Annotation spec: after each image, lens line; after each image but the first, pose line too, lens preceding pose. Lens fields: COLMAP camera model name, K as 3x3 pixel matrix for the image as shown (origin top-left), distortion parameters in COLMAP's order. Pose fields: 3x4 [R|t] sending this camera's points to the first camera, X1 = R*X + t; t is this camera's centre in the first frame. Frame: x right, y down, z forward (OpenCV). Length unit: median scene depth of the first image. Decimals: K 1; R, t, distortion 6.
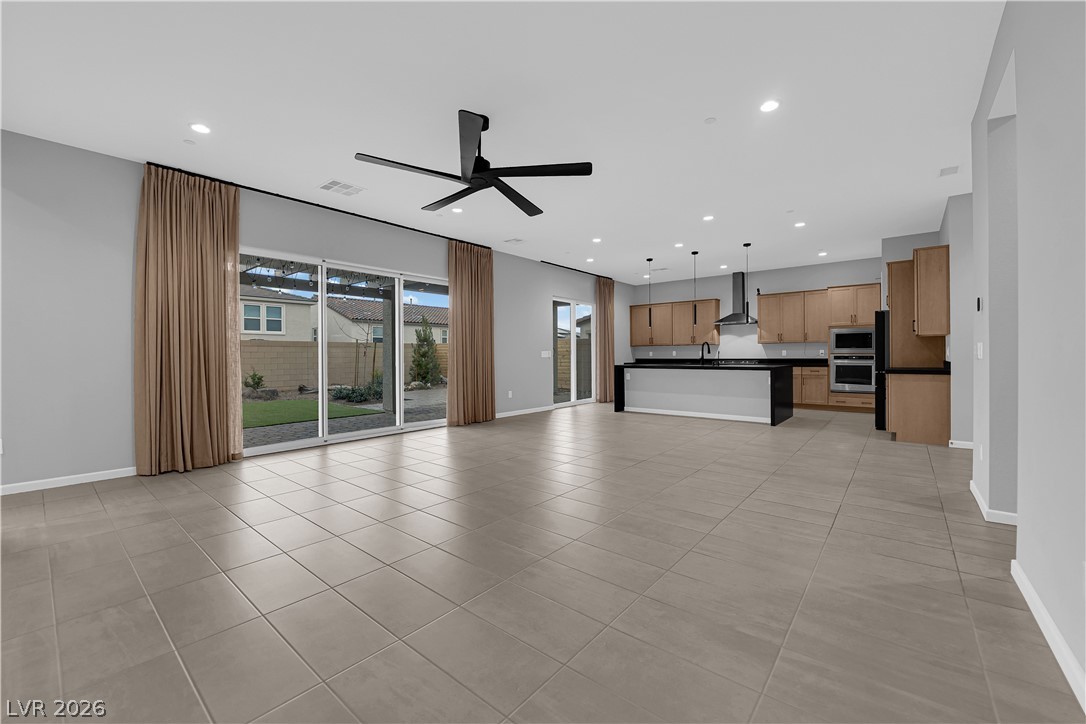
lens RADIAL K [[433.4, 0, 545.6], [0, 433.4, 358.0], [0, 0, 1]] dist [-0.014745, -0.000219]
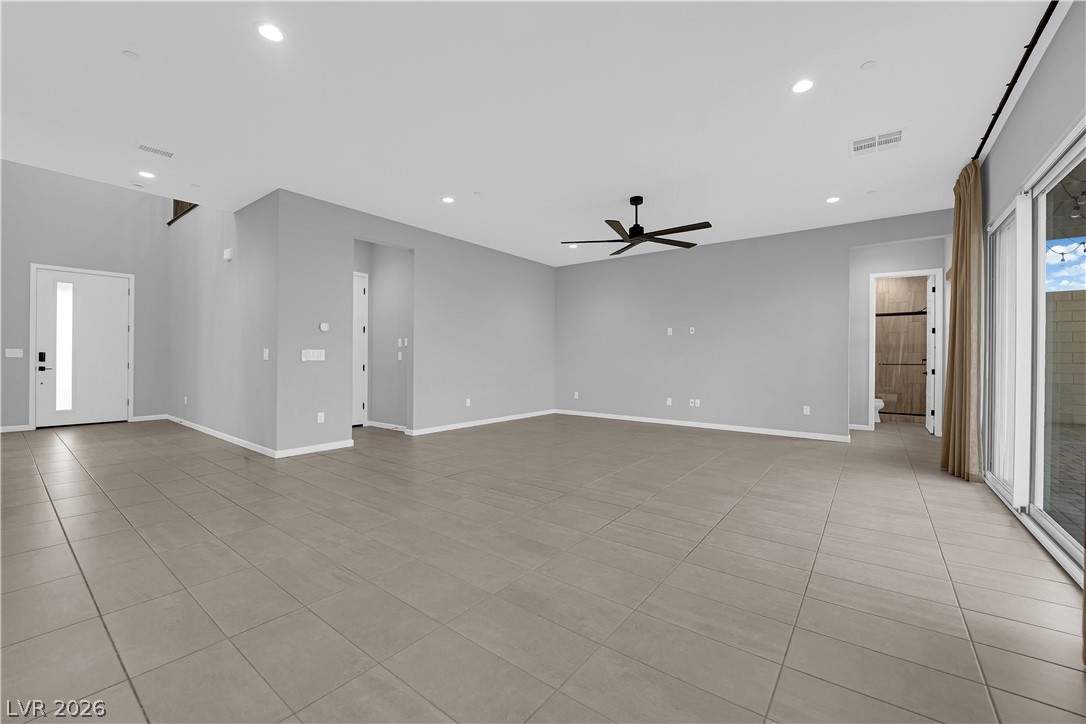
lens RADIAL K [[433.4, 0, 545.6], [0, 433.4, 358.0], [0, 0, 1]] dist [-0.014745, -0.000219]
pose [[-0.999182, 0.000507, -0.040446, 0.089230], [0.000341, 0.999992, 0.004101, -0.005493], [0.040448, 0.004084, -0.999173, 1.006651]]
